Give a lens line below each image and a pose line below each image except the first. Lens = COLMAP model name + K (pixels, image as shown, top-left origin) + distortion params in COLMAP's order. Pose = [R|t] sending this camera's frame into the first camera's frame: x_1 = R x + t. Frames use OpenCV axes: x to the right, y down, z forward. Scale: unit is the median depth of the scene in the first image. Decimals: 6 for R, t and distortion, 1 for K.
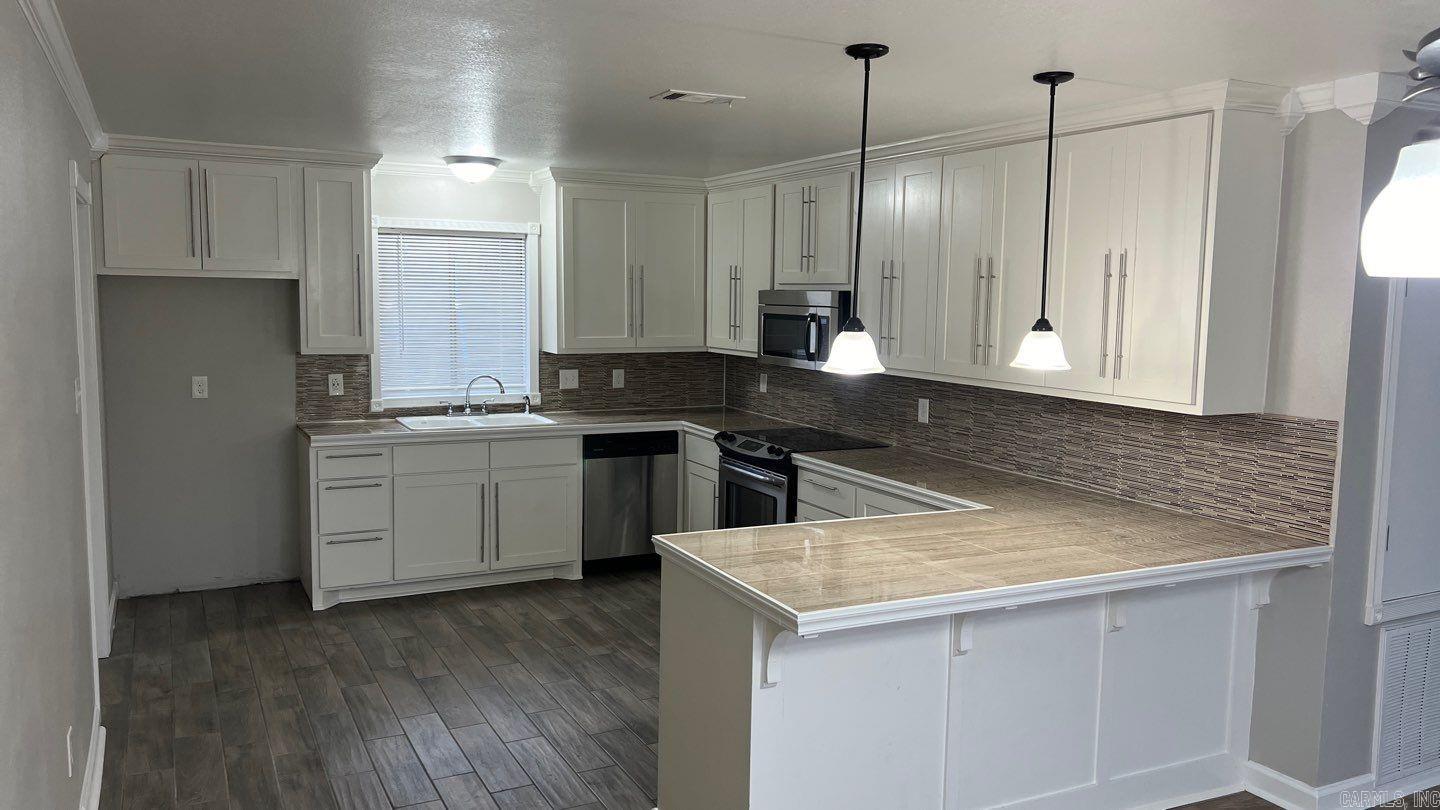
lens RADIAL K [[1078.0, 0, 720.0], [0, 1078.0, 405.0], [0, 0, 1]] dist [0.139516, -0.311082]
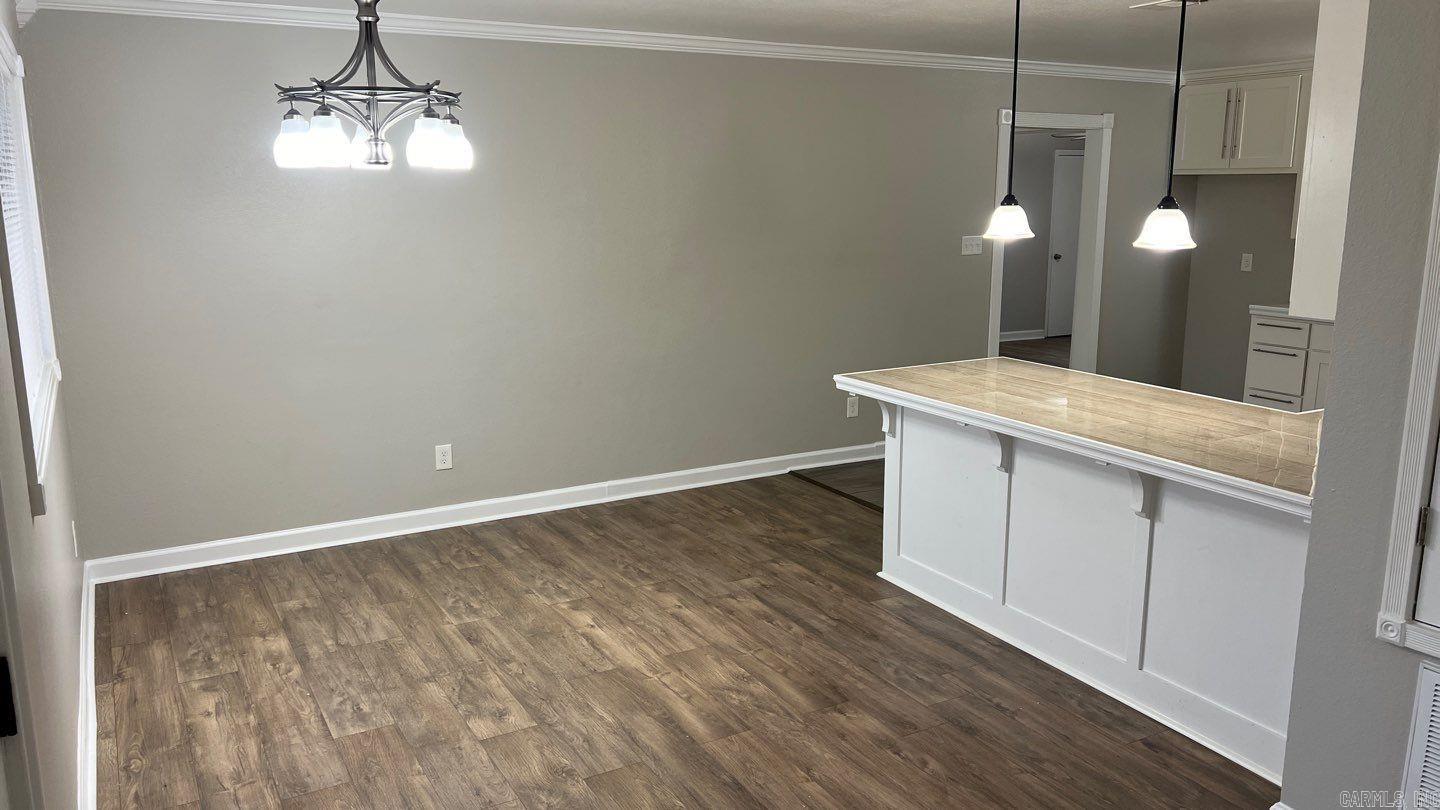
lens RADIAL K [[1078.0, 0, 720.0], [0, 1078.0, 405.0], [0, 0, 1]] dist [0.139516, -0.311082]
pose [[0.052056, 0.182045, -0.981911, 1.220968], [-0.099996, 0.979253, 0.176250, -0.026430], [0.993625, 0.089013, 0.069180, 0.511340]]
